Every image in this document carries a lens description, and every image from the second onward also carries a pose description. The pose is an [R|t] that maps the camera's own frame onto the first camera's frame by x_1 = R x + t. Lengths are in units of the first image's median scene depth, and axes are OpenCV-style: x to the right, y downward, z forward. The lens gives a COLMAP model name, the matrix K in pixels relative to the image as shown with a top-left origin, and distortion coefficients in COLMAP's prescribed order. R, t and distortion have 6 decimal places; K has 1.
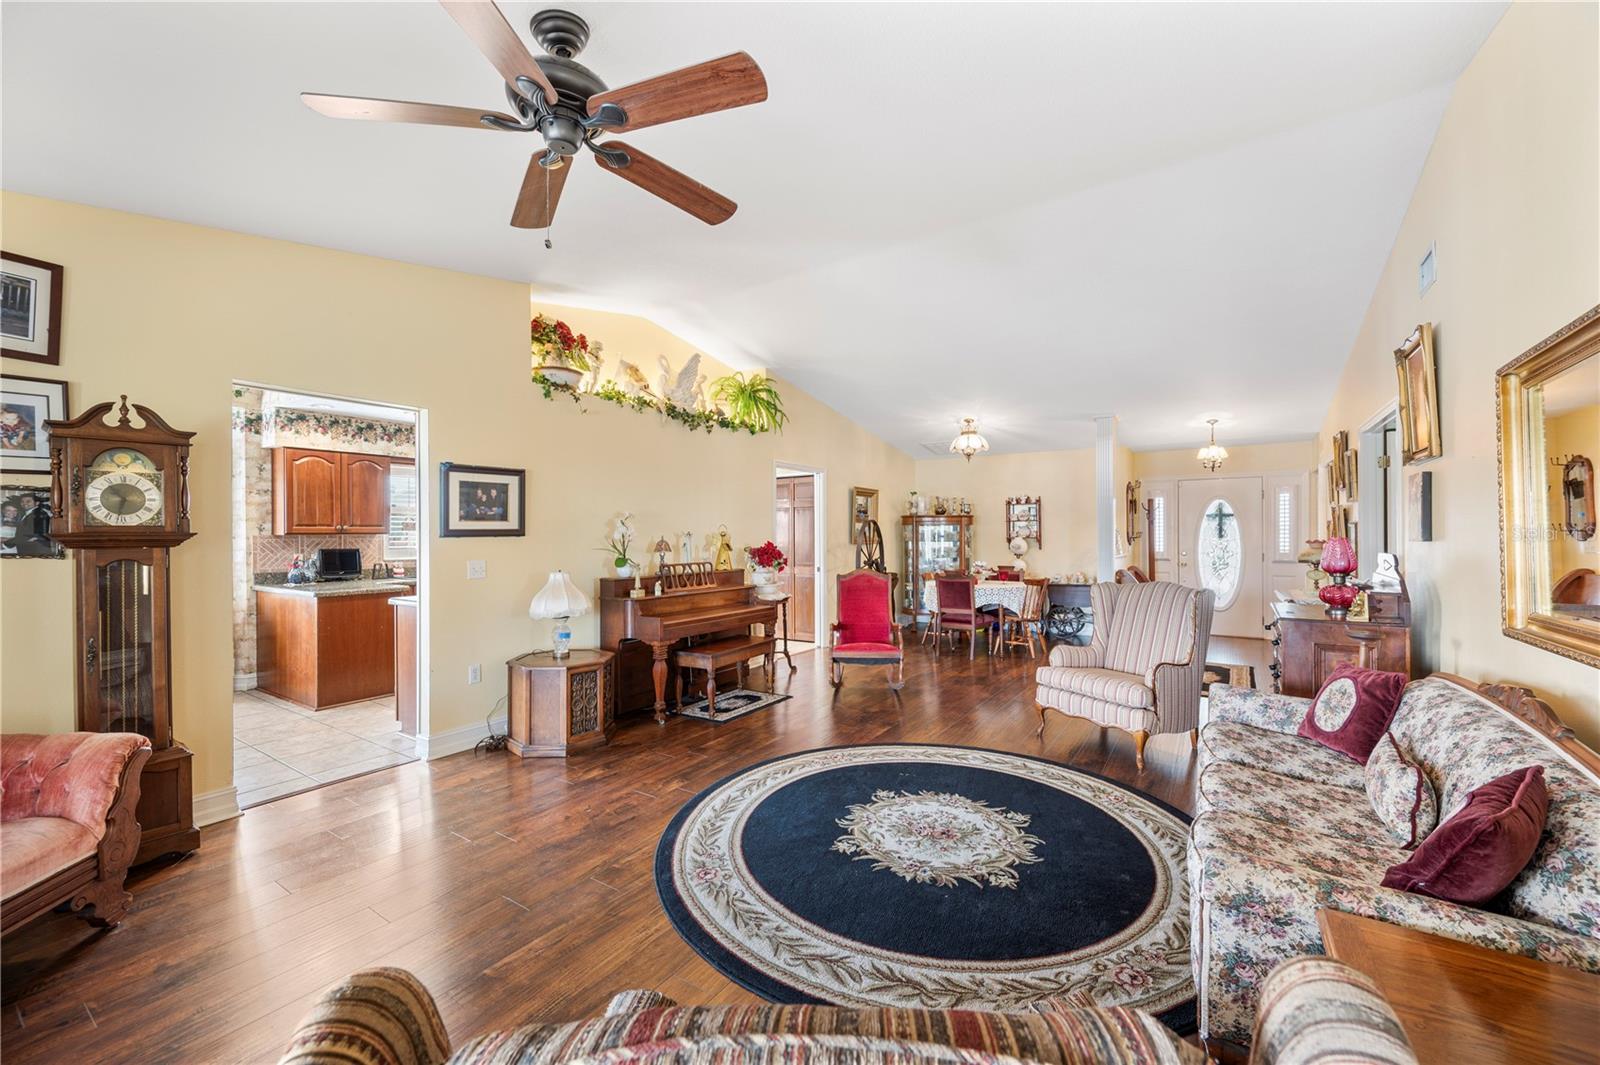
lens RADIAL K [[644.7, 0, 794.1], [0, 644.7, 529.9], [0, 0, 1]] dist [-0.002170, -0.000301]
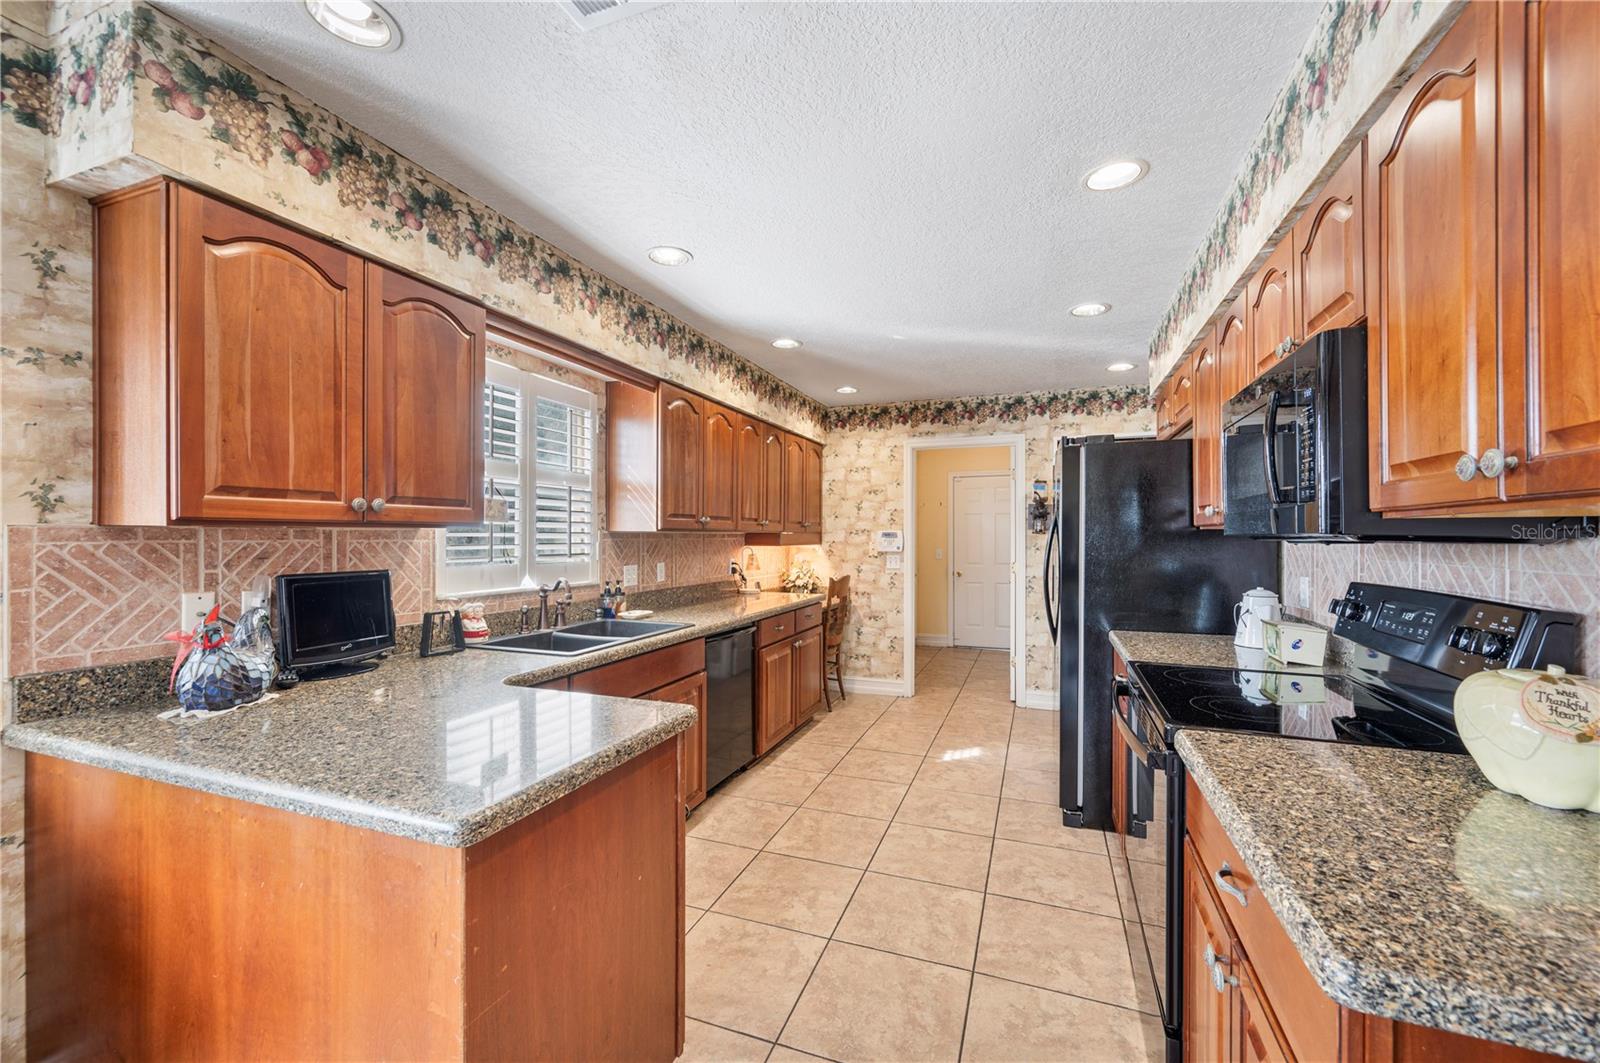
lens RADIAL K [[644.7, 0, 808.5], [0, 644.7, 531.6], [0, 0, 1]] dist [-0.002170, -0.000301]
pose [[0.972301, 0.004531, 0.233688, -0.587440], [-0.004560, 0.999990, -0.000419, 0.009145], [-0.233687, -0.000658, 0.972312, 0.674237]]
